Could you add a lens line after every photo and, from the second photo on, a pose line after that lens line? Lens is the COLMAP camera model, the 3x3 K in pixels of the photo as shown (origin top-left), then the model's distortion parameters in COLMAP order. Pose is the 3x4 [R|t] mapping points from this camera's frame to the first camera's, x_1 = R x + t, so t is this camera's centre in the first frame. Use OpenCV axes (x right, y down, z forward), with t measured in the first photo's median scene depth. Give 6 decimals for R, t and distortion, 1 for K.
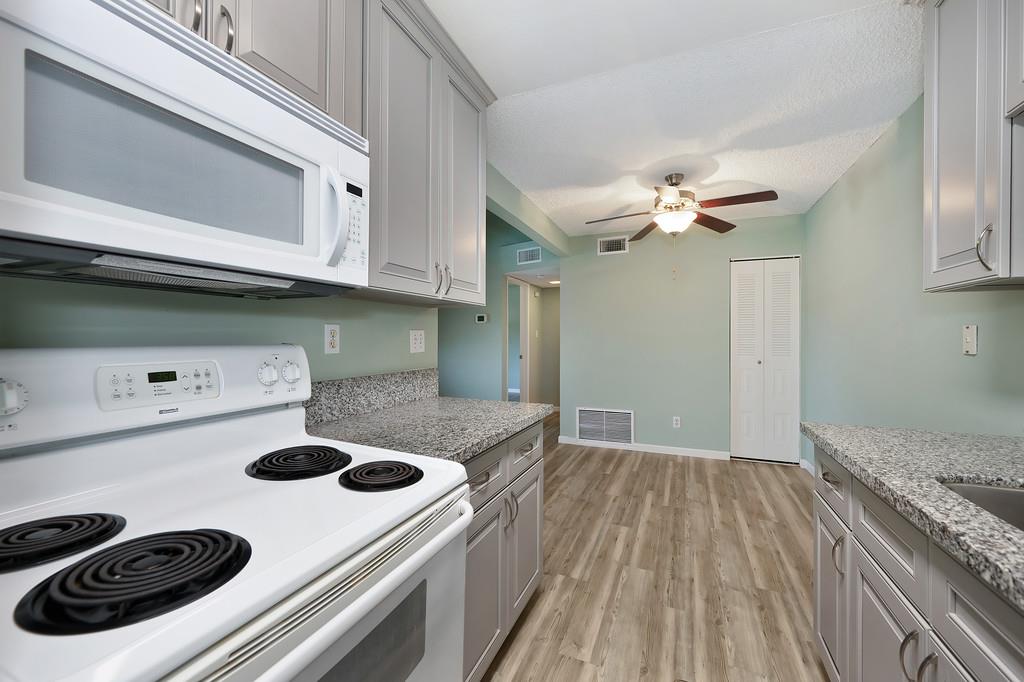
lens RADIAL K [[412.9, 0, 508.6], [0, 412.9, 337.0], [0, 0, 1]] dist [-0.000620, -0.000266]
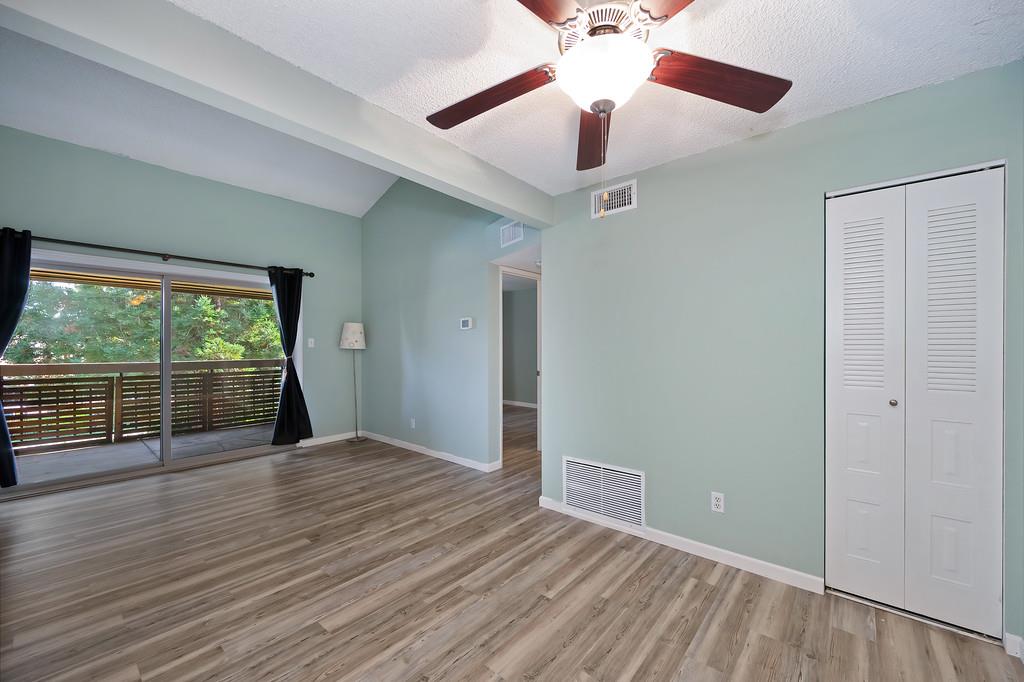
lens RADIAL K [[402.3, 0, 517.0], [0, 402.3, 346.4], [0, 0, 1]] dist [-0.002072, -0.000086]
pose [[0.956208, -0.003353, -0.292669, 0.627909], [0.005068, 0.999974, 0.005099, -0.014337], [0.292645, -0.006359, 0.956200, 0.828393]]
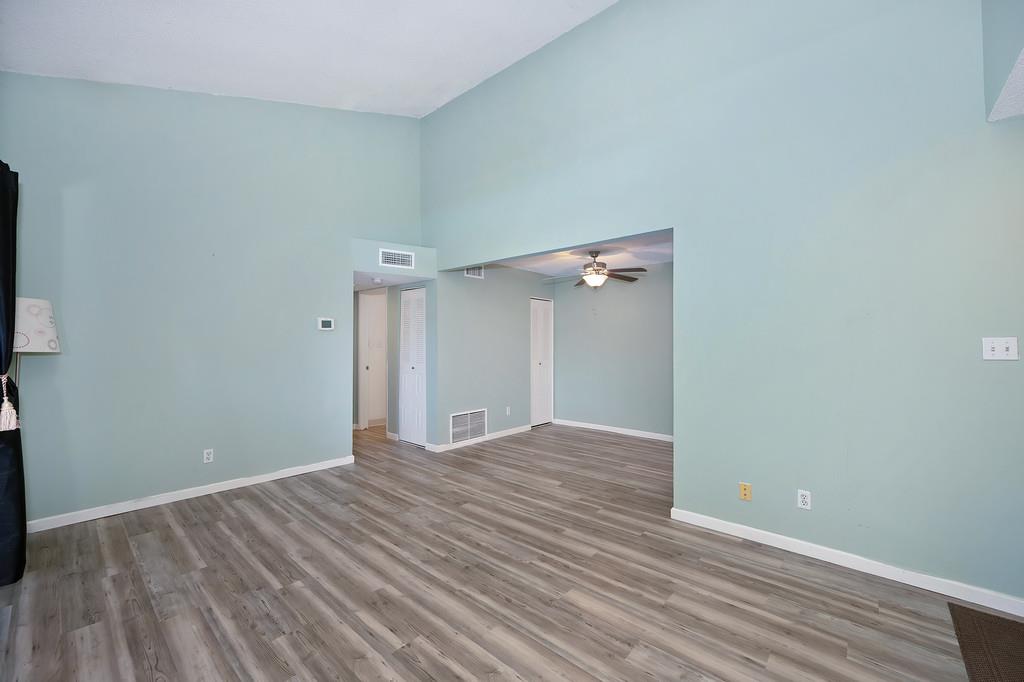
lens RADIAL K [[405.2, 0, 518.1], [0, 405.2, 338.8], [0, 0, 1]] dist [-0.001730, -0.000044]
pose [[0.305036, 0.014885, 0.952225, -1.746374], [-0.007772, 0.999883, -0.013140, -0.028336], [-0.952309, -0.003393, 0.305116, 1.151207]]
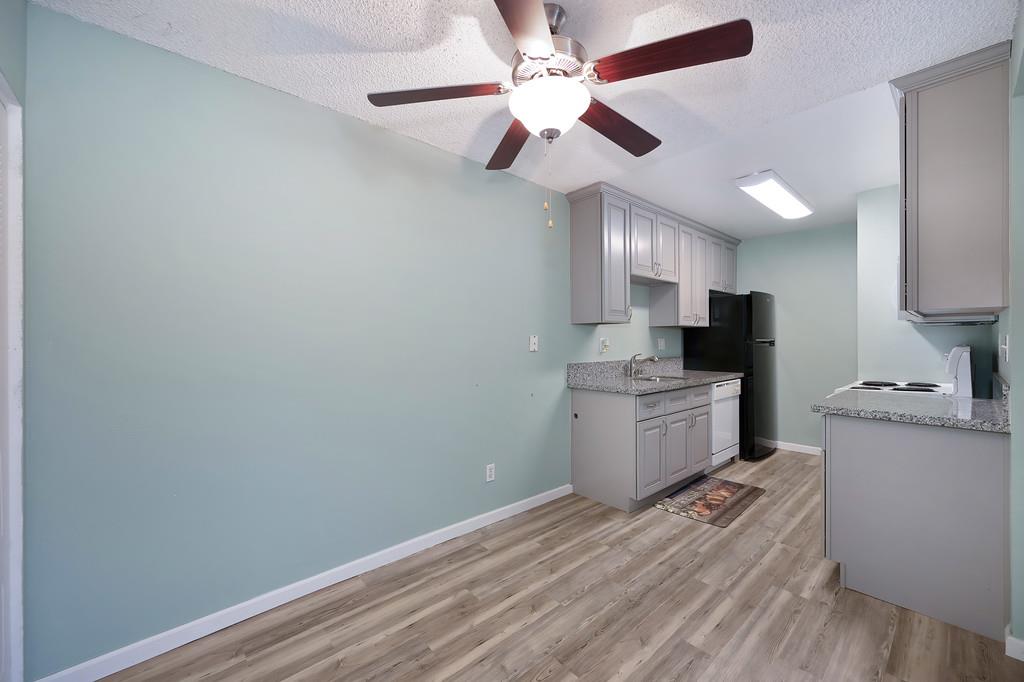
lens RADIAL K [[405.8, 0, 517.9], [0, 405.8, 342.8], [0, 0, 1]] dist [-0.001048, -0.000069]
pose [[-0.908380, -0.000973, 0.418144, 0.331231], [0.001930, 0.999977, 0.006519, -0.006903], [-0.418141, 0.006729, -0.908357, 2.089545]]
